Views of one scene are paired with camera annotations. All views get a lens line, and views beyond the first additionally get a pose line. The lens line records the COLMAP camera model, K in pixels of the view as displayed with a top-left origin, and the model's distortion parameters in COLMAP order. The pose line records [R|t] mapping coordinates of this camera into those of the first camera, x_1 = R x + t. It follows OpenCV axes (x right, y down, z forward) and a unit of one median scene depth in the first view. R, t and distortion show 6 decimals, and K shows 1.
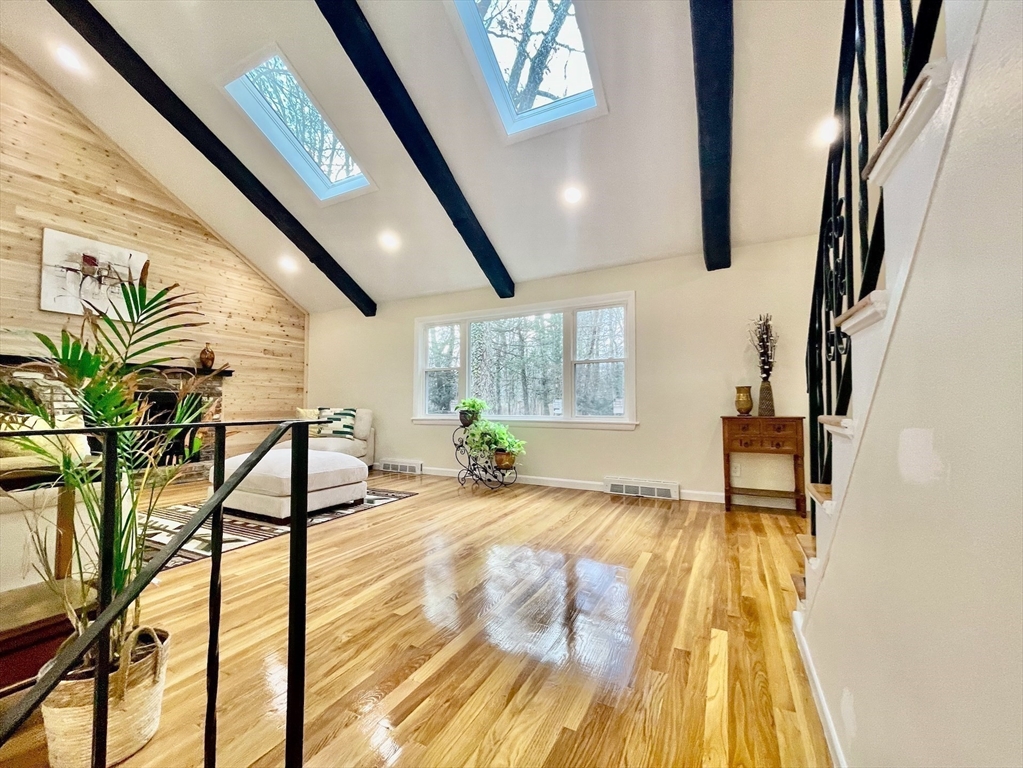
lens RADIAL K [[408.6, 0, 510.9], [0, 408.6, 389.2], [0, 0, 1]] dist [-0.003430, 0.000520]
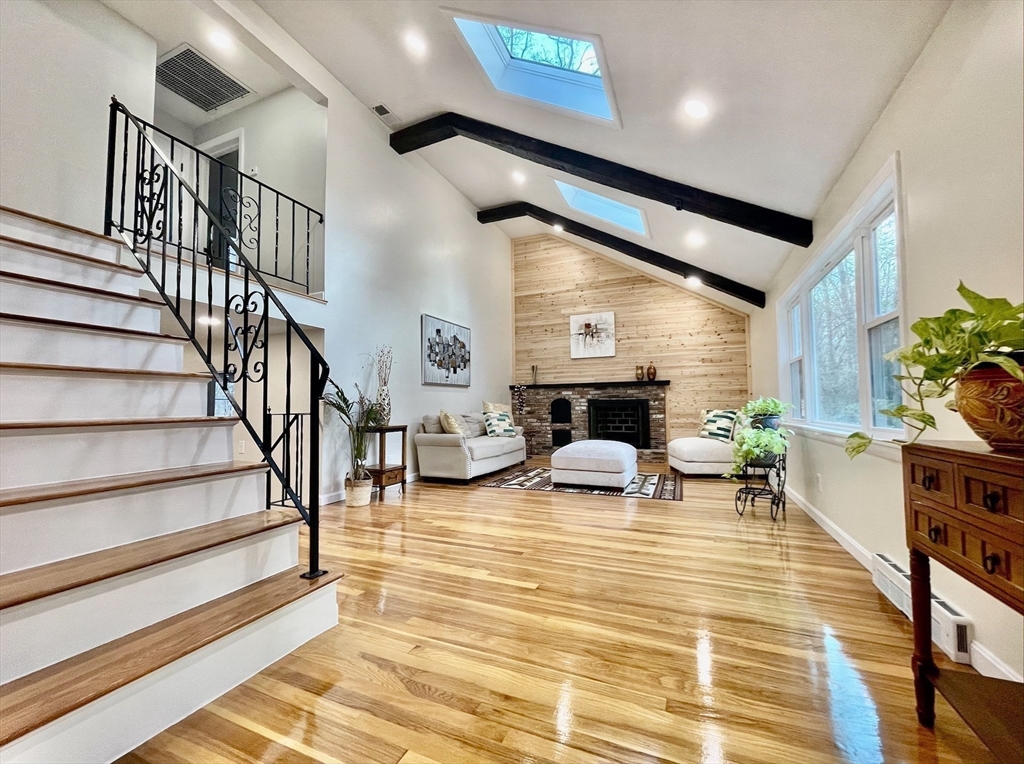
lens RADIAL K [[409.0, 0, 511.2], [0, 409.0, 386.2], [0, 0, 1]] dist [-0.003430, 0.000520]
pose [[0.079438, -0.052325, -0.995466, 0.558134], [0.046833, 0.997715, -0.048706, 0.011850], [0.995739, -0.042752, 0.081707, 0.418693]]
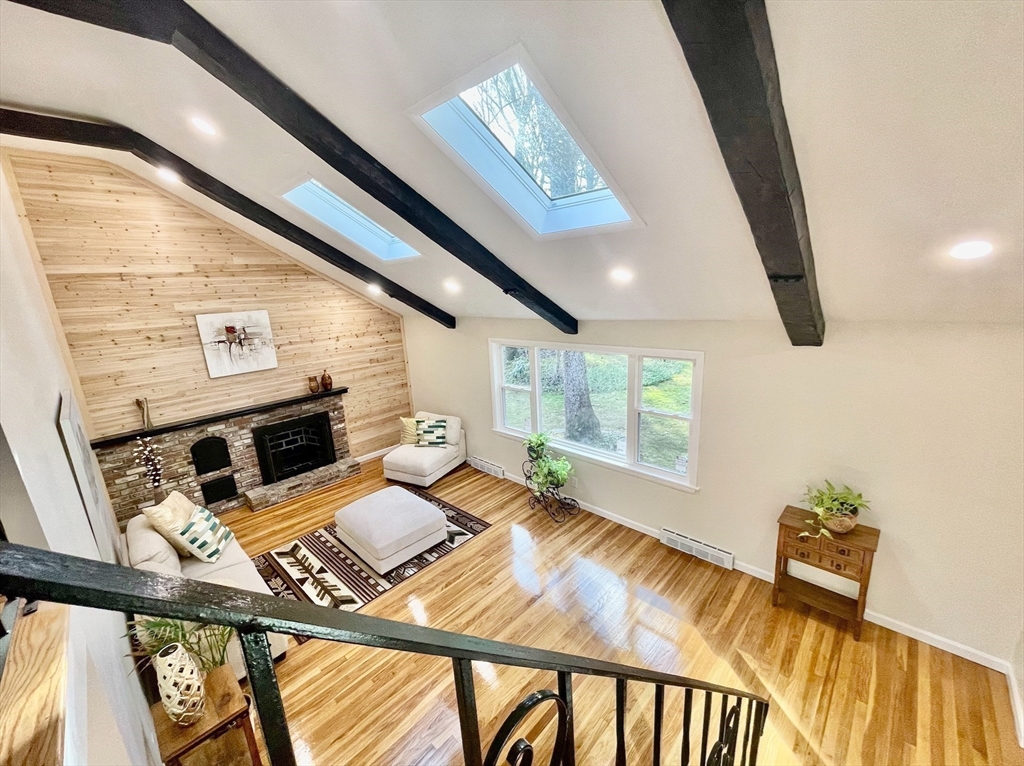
lens RADIAL K [[409.0, 0, 511.9], [0, 409.0, 388.9], [0, 0, 1]] dist [-0.003430, 0.000520]
pose [[0.957881, 0.014886, -0.286779, 0.127648], [0.066963, 0.959546, 0.273473, -0.348558], [0.279249, -0.281159, 0.918134, 0.031455]]
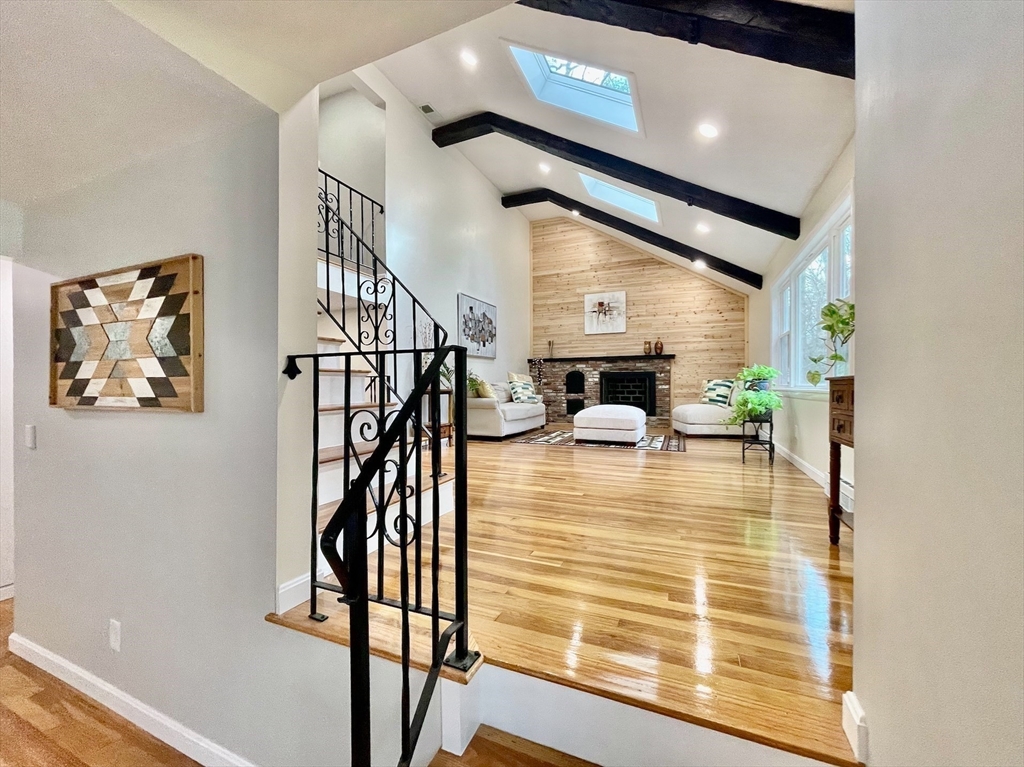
lens RADIAL K [[409.0, 0, 513.6], [0, 409.0, 387.2], [0, 0, 1]] dist [-0.003430, 0.000520]
pose [[0.084070, 0.003056, -0.996455, 0.692444], [0.041860, 0.999102, 0.006596, 0.035851], [0.995580, -0.042266, 0.083867, 0.335739]]
